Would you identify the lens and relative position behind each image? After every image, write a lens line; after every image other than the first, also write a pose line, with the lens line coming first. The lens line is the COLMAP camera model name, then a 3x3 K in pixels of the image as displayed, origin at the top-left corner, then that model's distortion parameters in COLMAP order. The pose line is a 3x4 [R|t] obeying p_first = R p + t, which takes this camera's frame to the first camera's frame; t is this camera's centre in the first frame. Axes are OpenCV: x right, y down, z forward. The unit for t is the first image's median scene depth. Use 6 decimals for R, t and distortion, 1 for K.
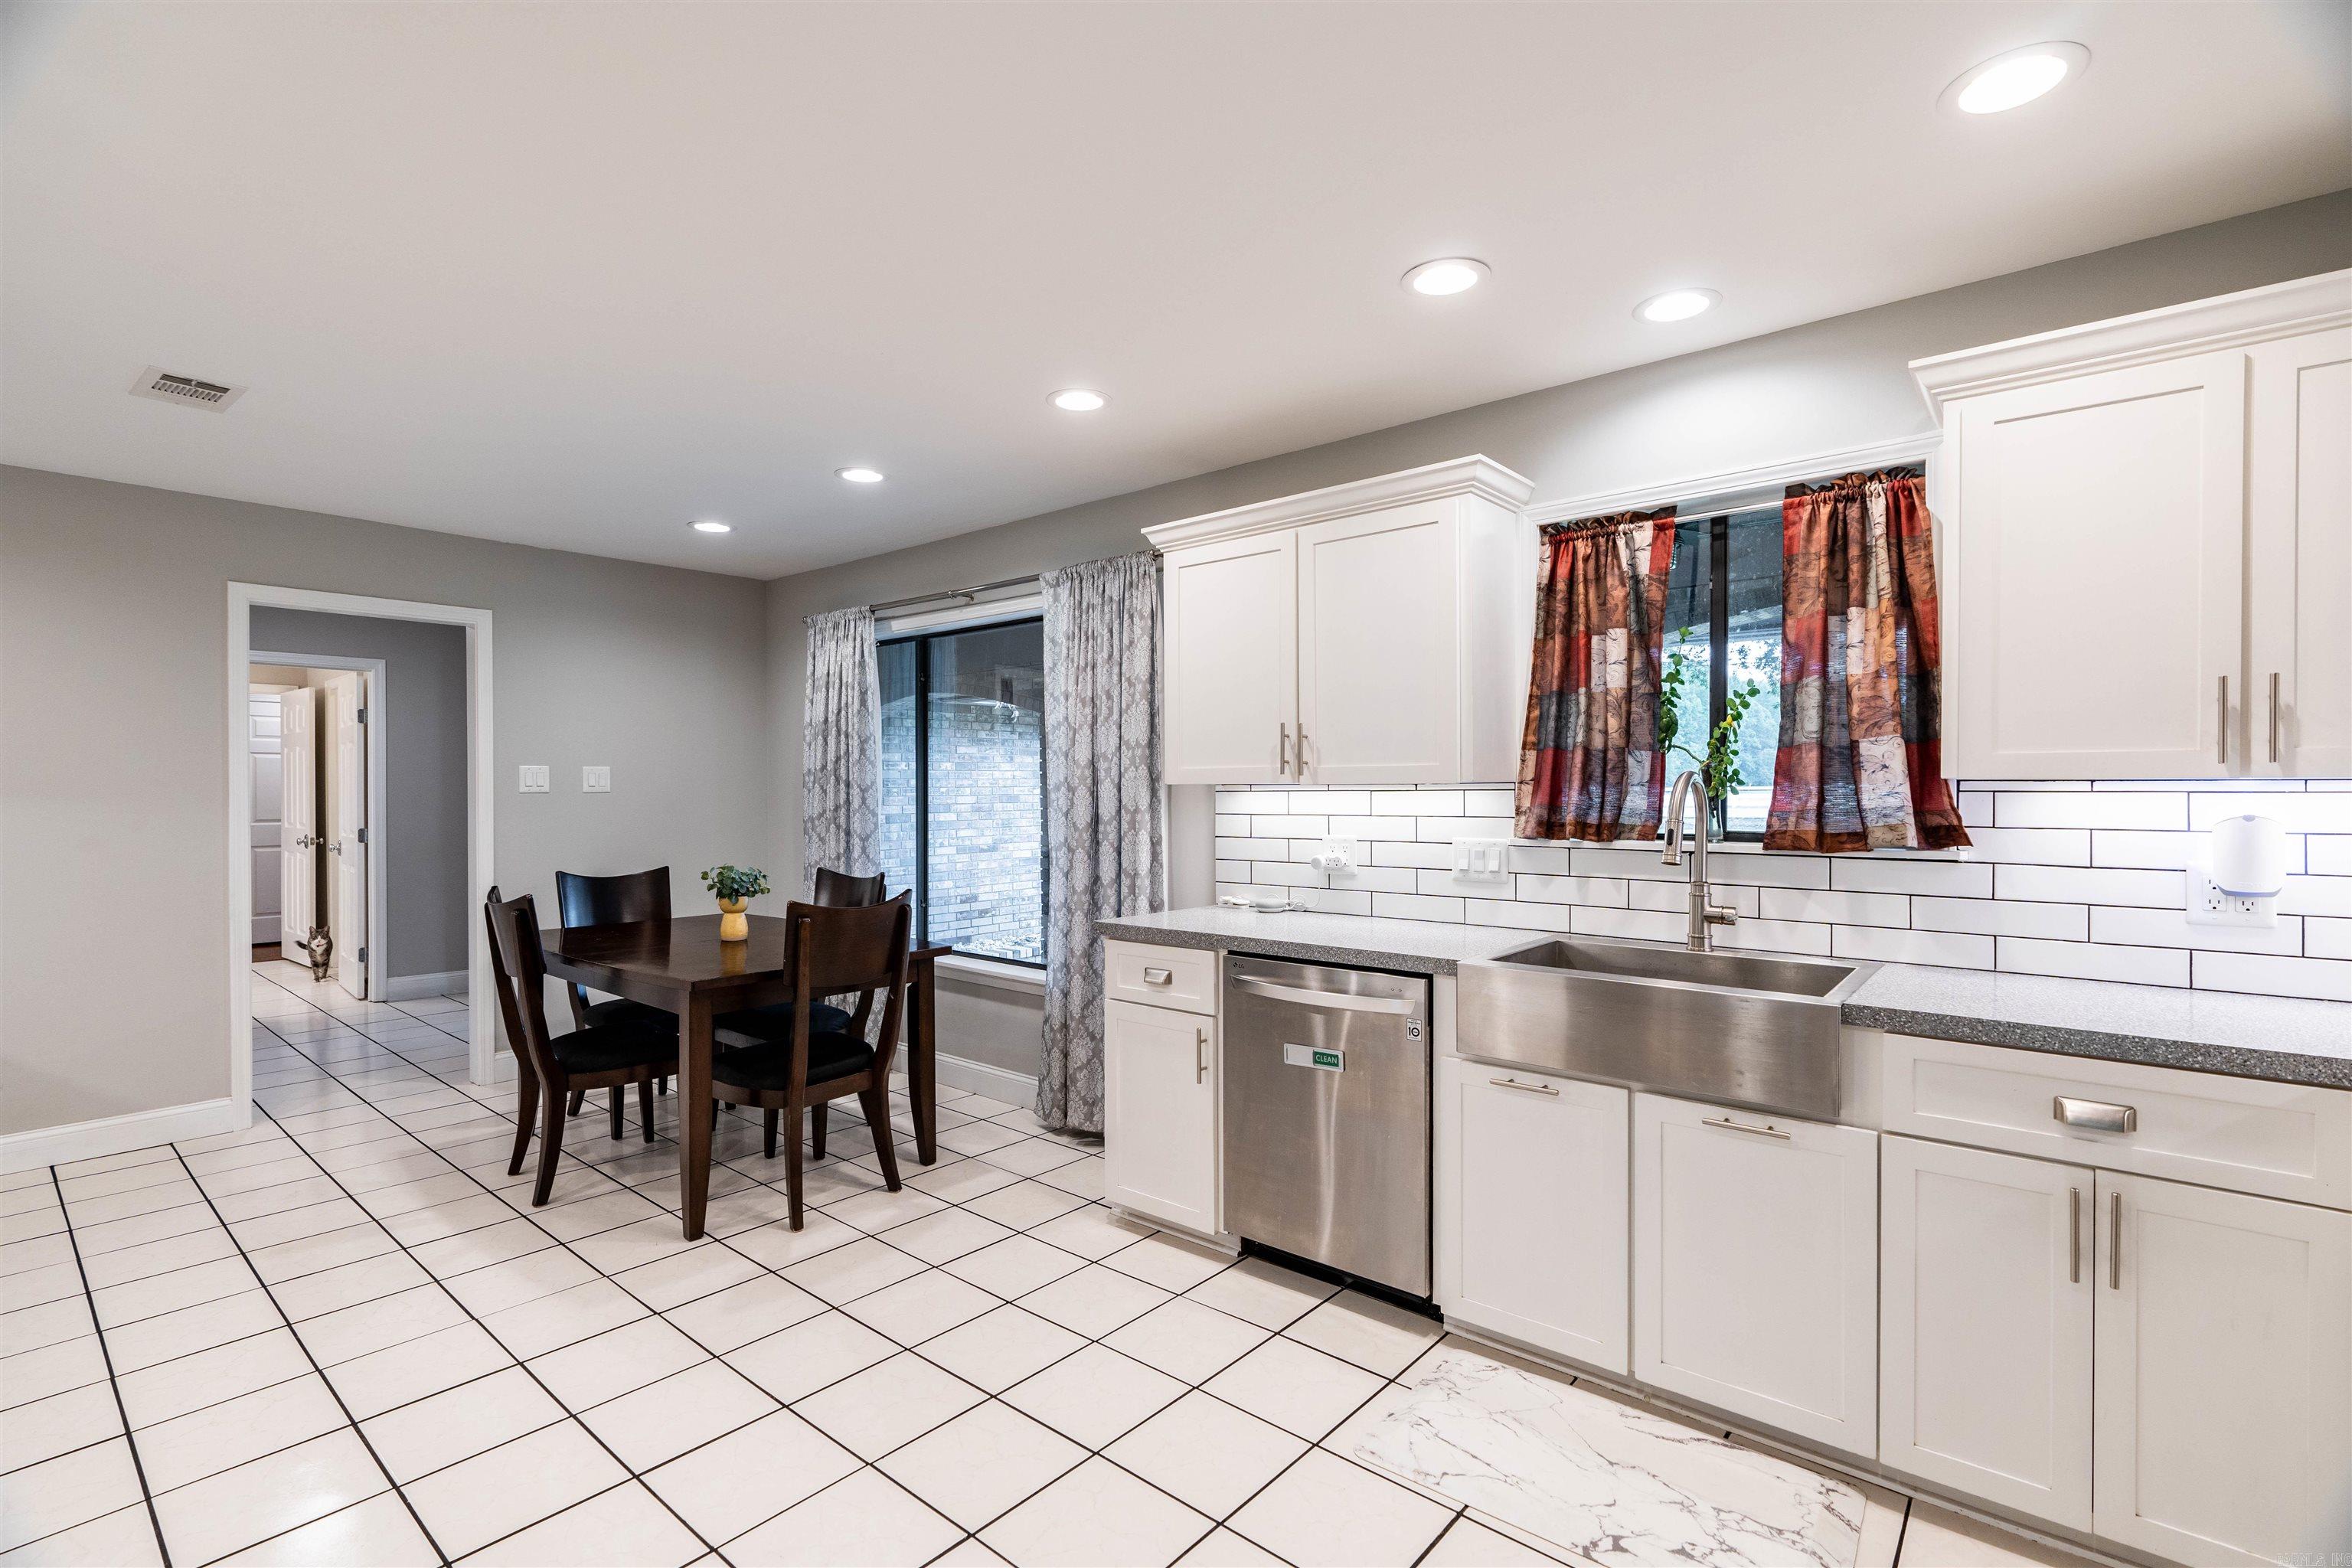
lens RADIAL K [[1057.9, 0, 1172.8], [0, 1057.9, 787.9], [0, 0, 1]] dist [-0.011199, 0.002454]
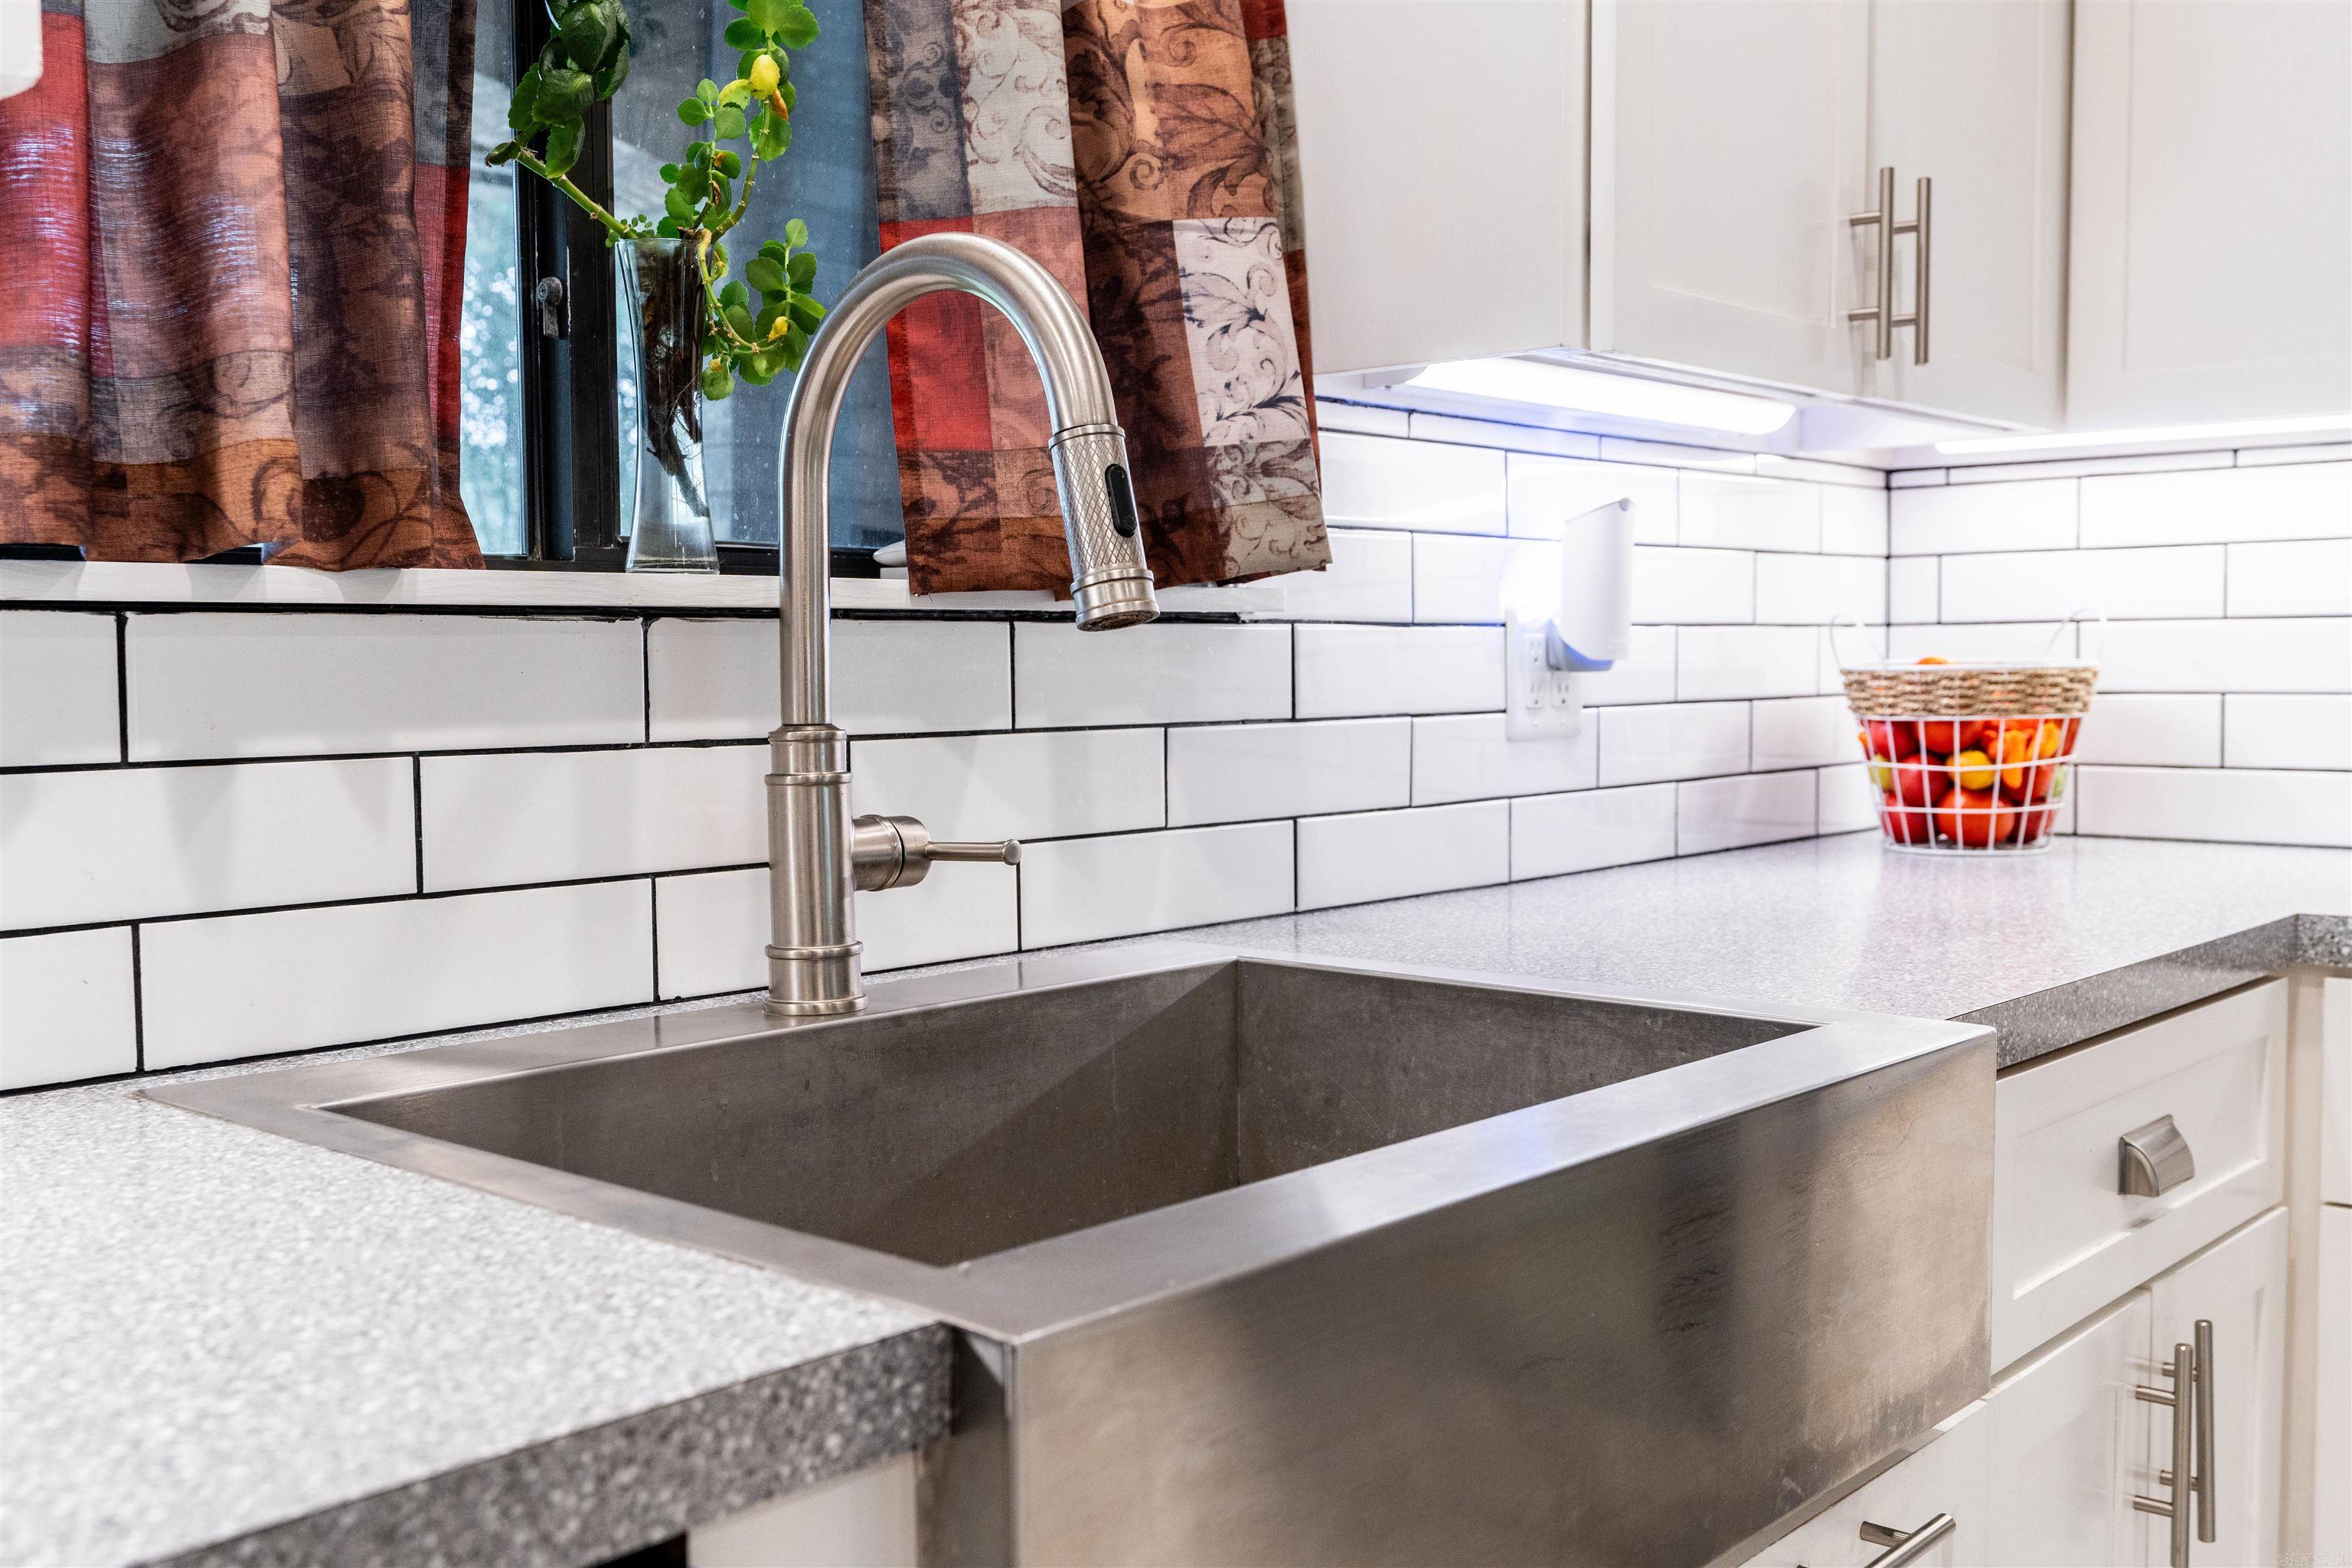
lens RADIAL K [[2265.9, 0, 1173.9], [0, 2265.9, 783.8], [0, 0, 1]] dist [0.013301, 0.000000]
pose [[0.024985, -0.060903, 0.997831, -0.011920], [0.004034, 0.998141, 0.060820, 0.063884], [-0.999680, 0.002506, 0.025184, 0.813315]]
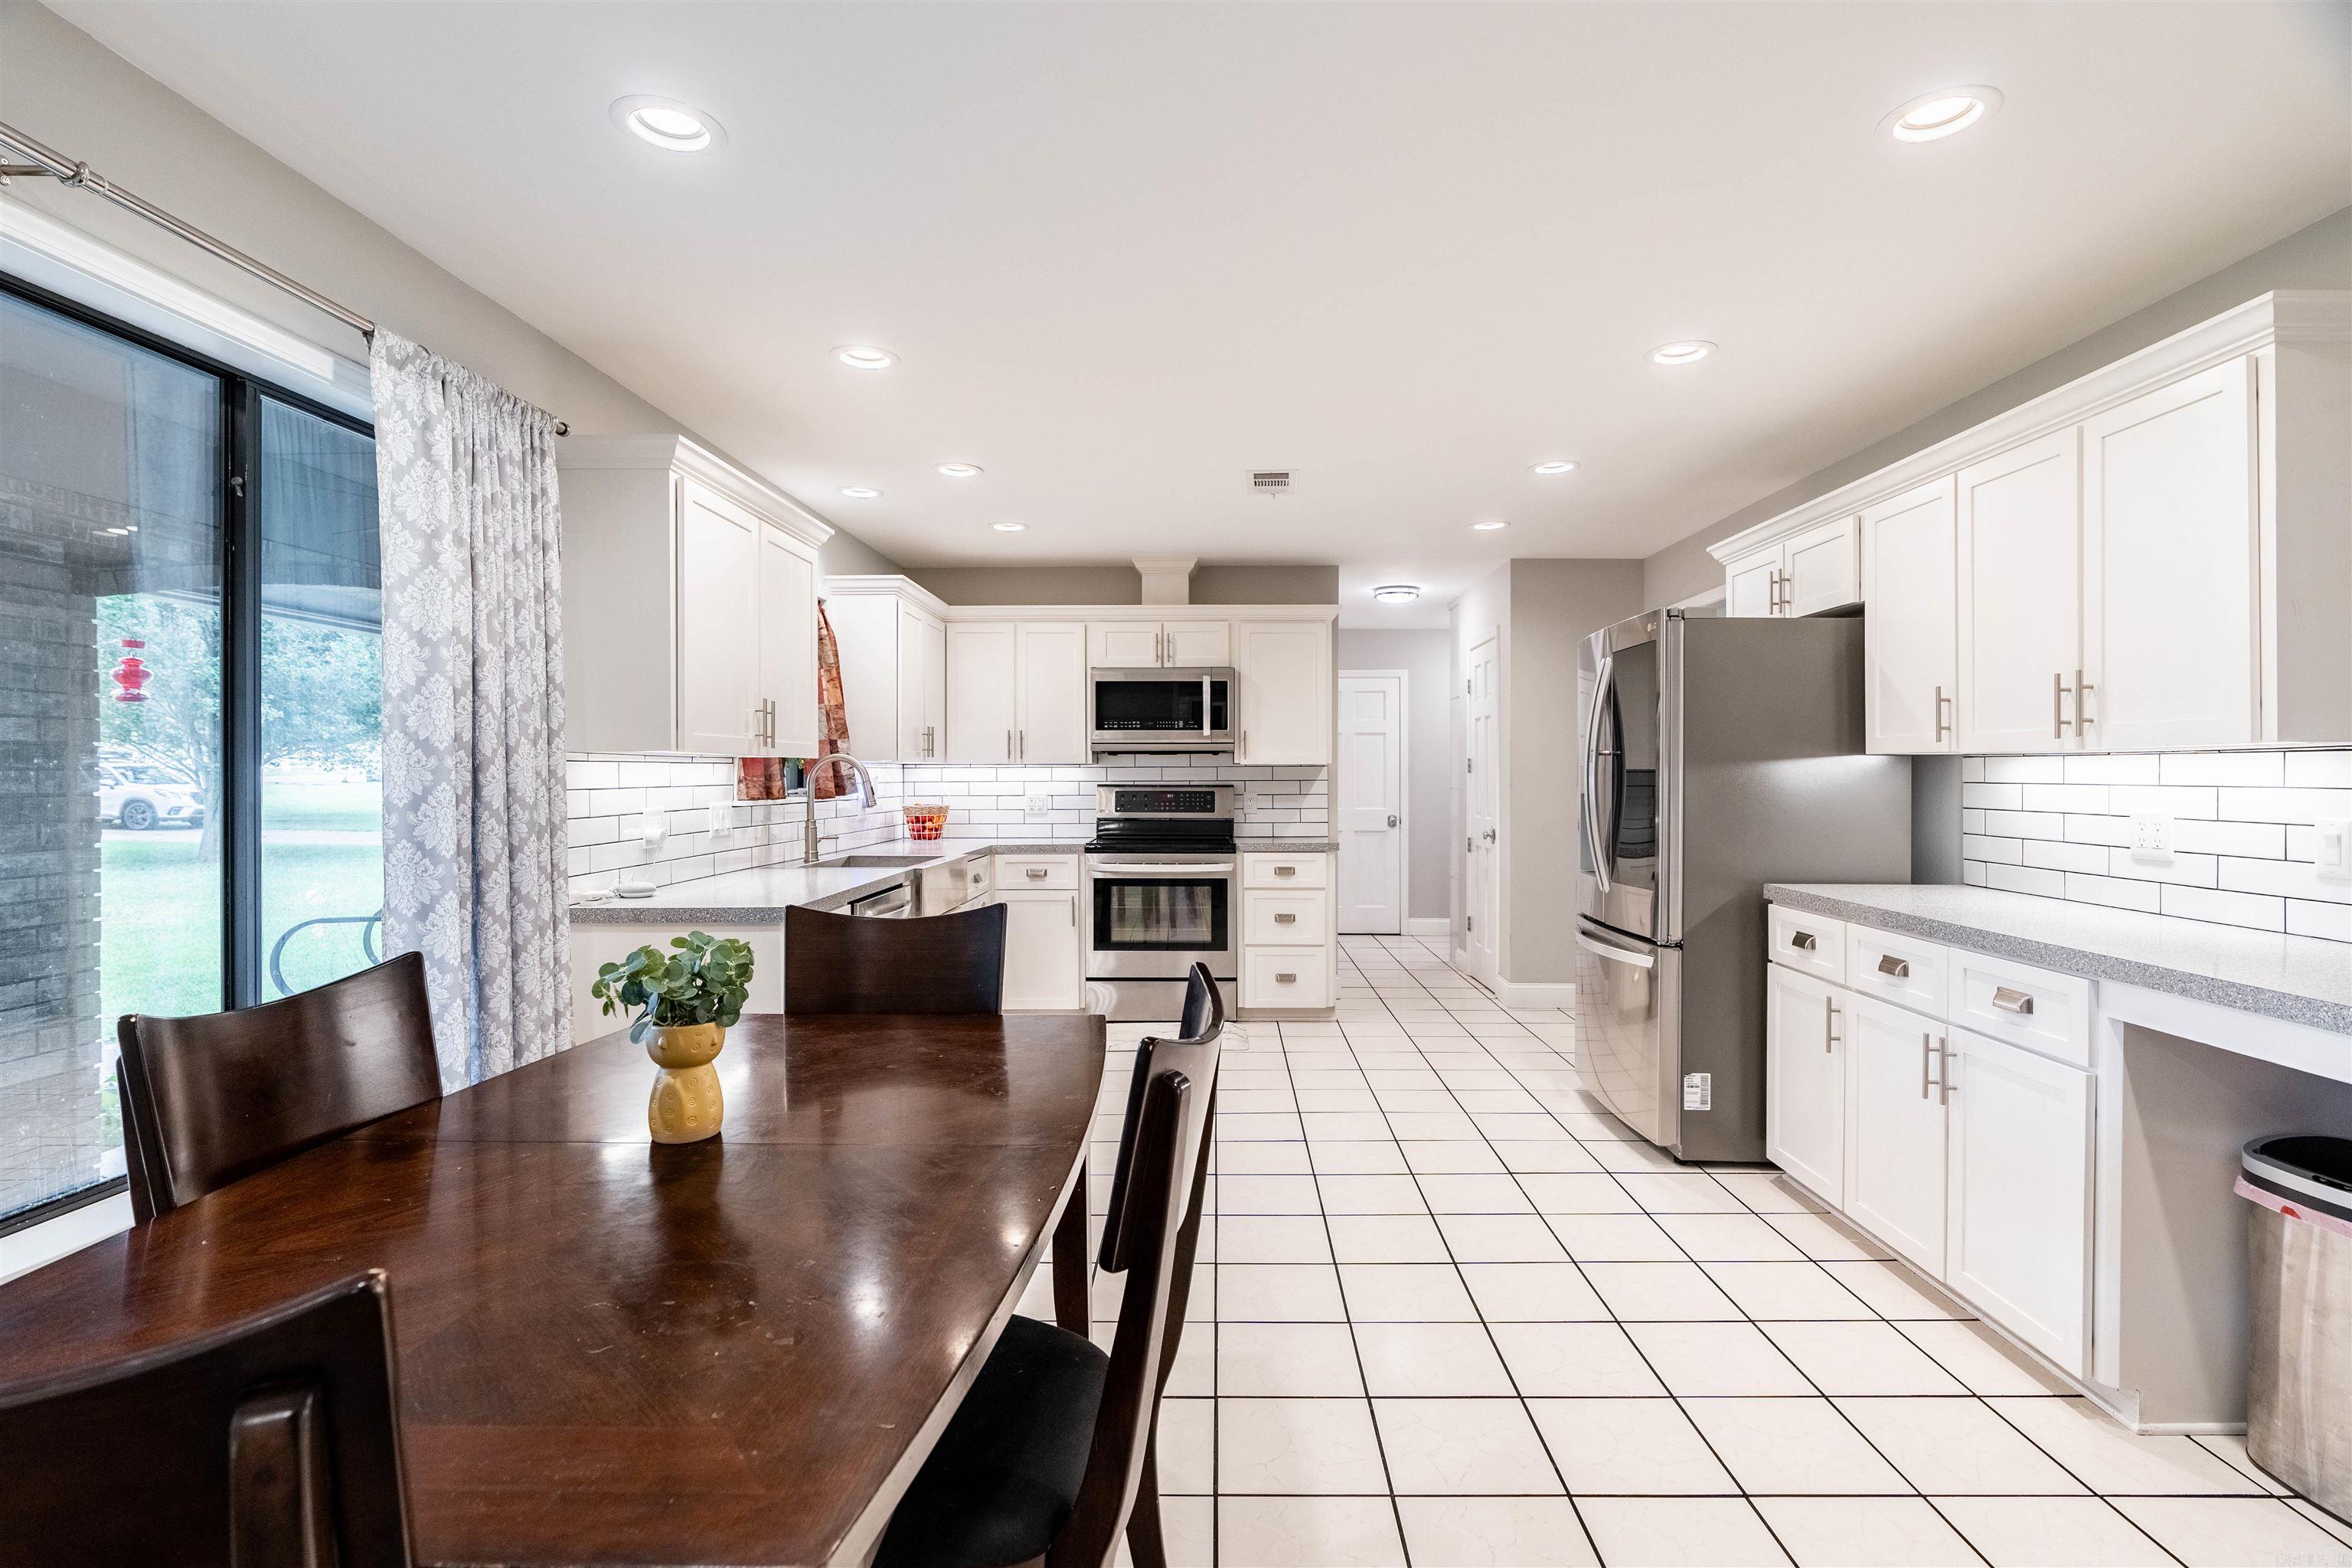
lens RADIAL K [[1057.9, 0, 1201.2], [0, 1057.9, 777.6], [0, 0, 1]] dist [-0.011199, 0.002454]
pose [[-0.645776, -0.000586, 0.763527, -1.034629], [-0.000935, 1.000000, -0.000024, 0.020018], [-0.763527, -0.000730, -0.645776, 1.435062]]
